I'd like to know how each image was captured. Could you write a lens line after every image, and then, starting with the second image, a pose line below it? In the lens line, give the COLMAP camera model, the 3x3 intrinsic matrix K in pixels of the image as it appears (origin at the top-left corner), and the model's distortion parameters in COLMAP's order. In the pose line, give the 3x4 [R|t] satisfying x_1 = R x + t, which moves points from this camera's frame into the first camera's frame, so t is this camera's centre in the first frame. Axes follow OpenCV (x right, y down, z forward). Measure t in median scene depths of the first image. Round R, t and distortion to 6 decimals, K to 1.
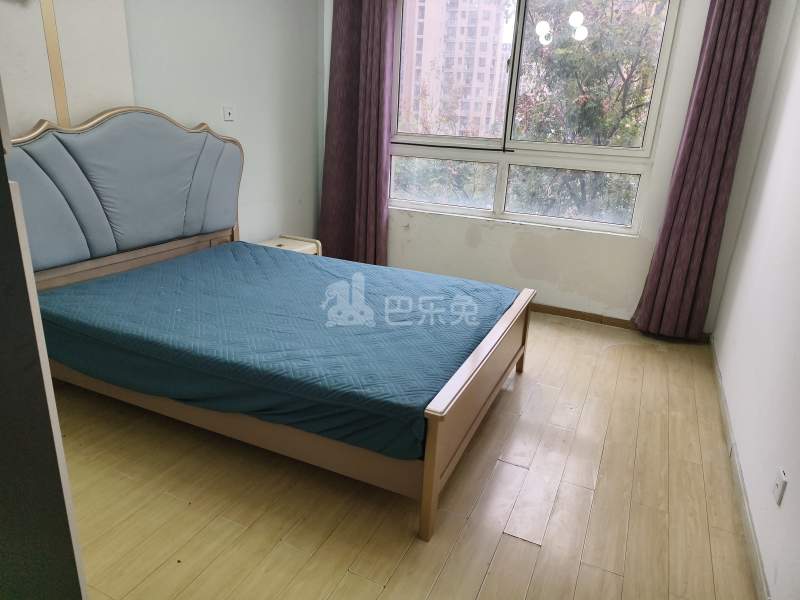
lens RADIAL K [[544.0, 0, 400.0], [0, 544.0, 300.0], [0, 0, 1]] dist [0.002715, -0.001742]
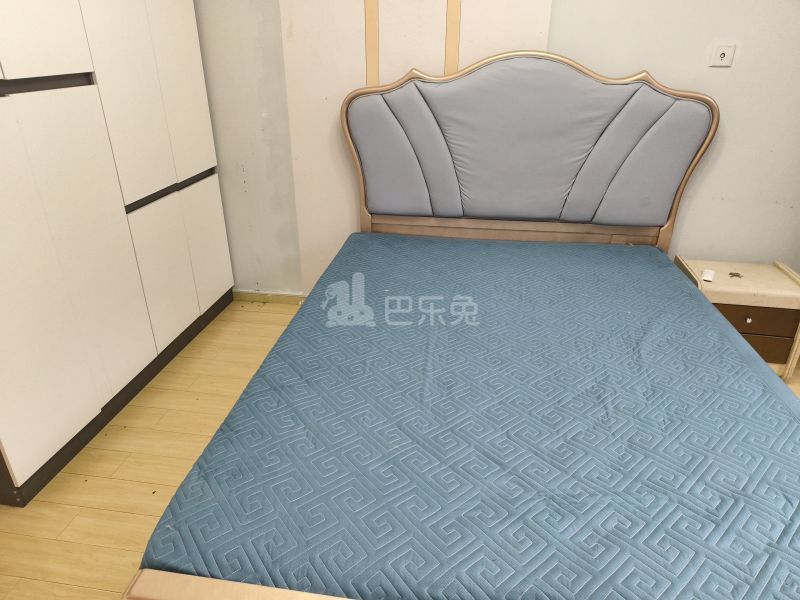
lens RADIAL K [[544.0, 0, 400.0], [0, 544.0, 300.0], [0, 0, 1]] dist [0.002715, -0.001742]
pose [[0.273783, 0.358427, -0.892509, 0.323513], [-0.293818, 0.914773, 0.277238, -0.183944], [0.915813, 0.186332, 0.355762, 0.607965]]
